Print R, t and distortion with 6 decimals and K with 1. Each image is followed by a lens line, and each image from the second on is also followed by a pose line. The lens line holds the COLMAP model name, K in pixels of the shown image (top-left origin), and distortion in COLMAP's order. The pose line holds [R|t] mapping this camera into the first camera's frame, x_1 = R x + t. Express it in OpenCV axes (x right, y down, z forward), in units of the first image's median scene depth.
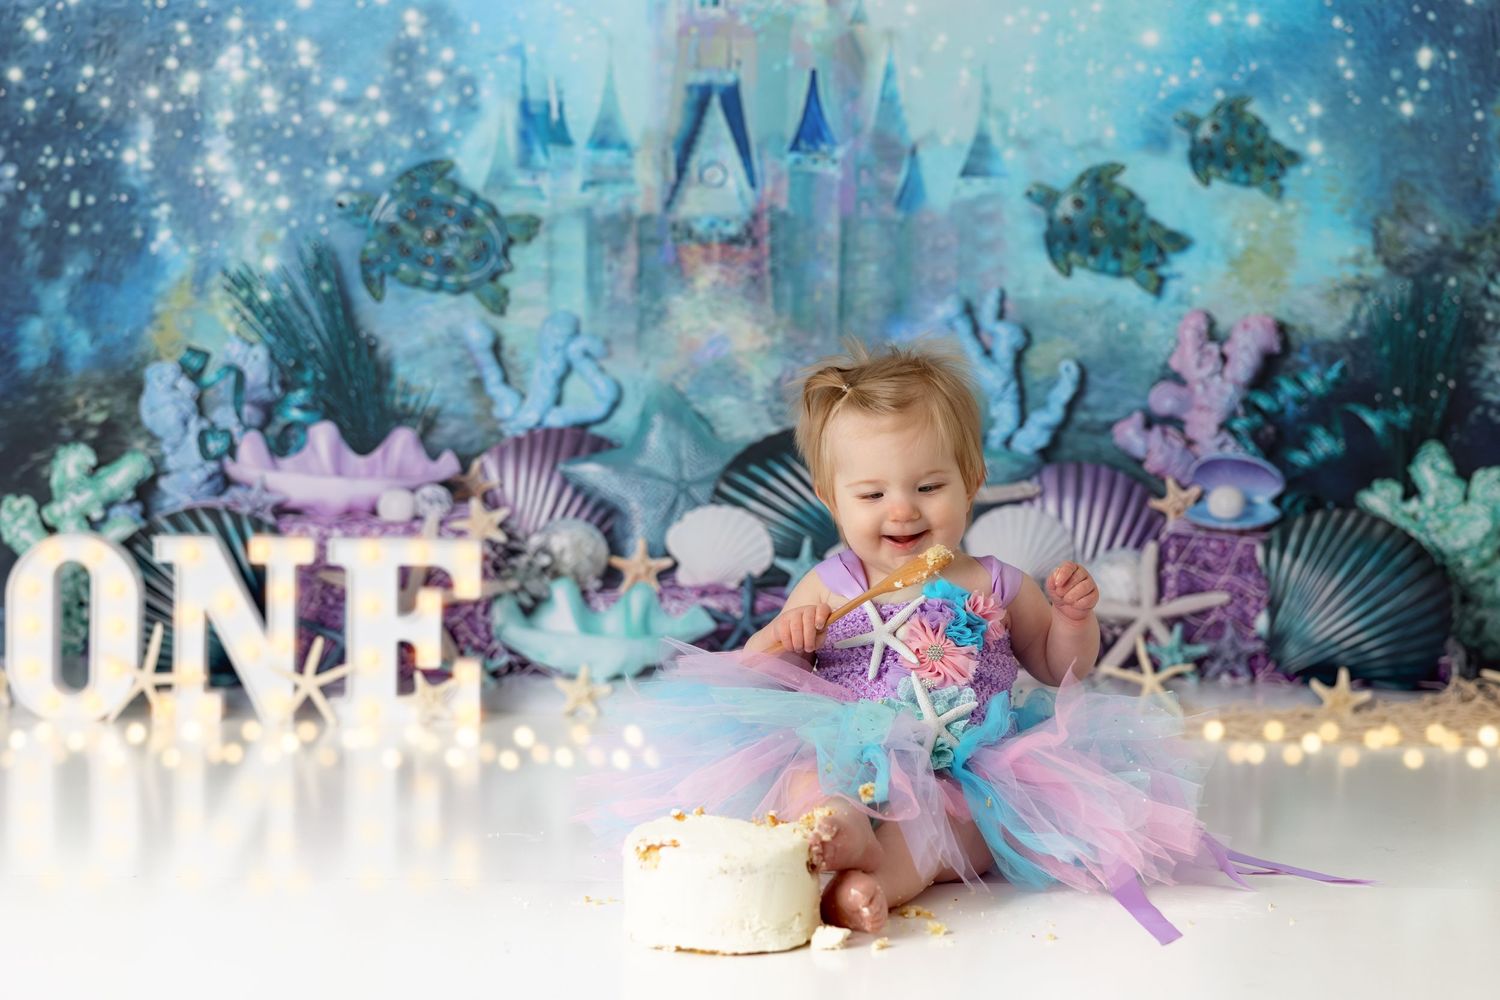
lens RADIAL K [[2941.9, 0, 749.1], [0, 2941.9, 492.2], [0, 0, 1]] dist [0.017608, -0.133024]
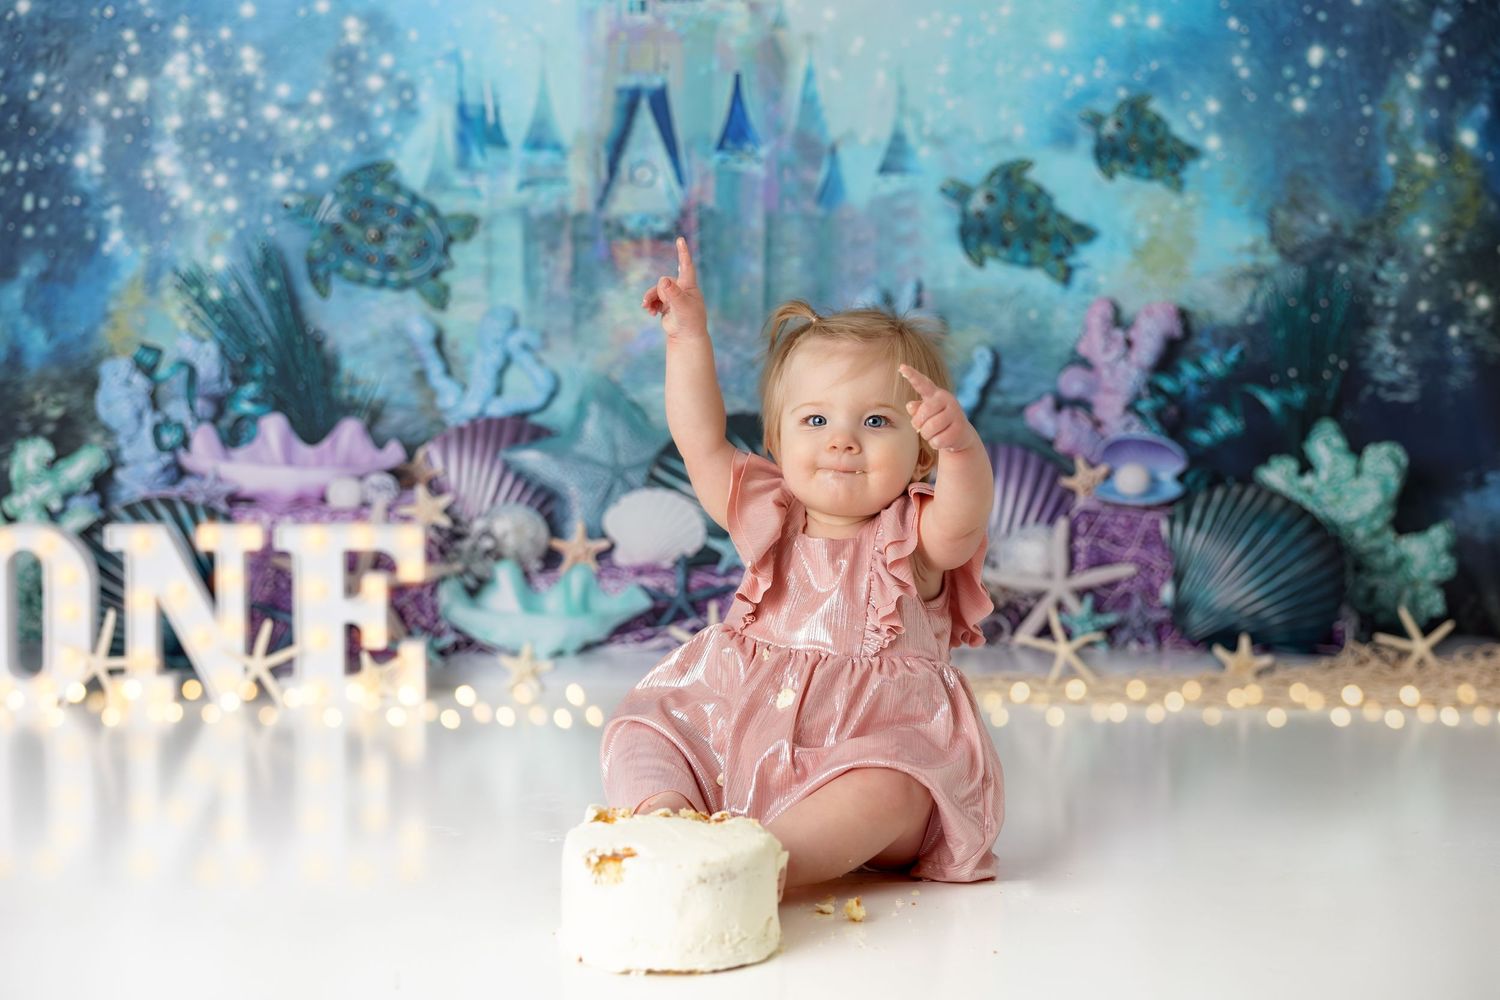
lens RADIAL K [[2177.0, 0, 747.5], [0, 2177.0, 502.3], [0, 0, 1]] dist [0.041630, -0.093137]
pose [[0.999653, -0.013675, 0.022508, 0.005907], [0.013592, 0.999900, 0.003840, 0.006749], [-0.022558, -0.003533, 0.999739, 0.220762]]
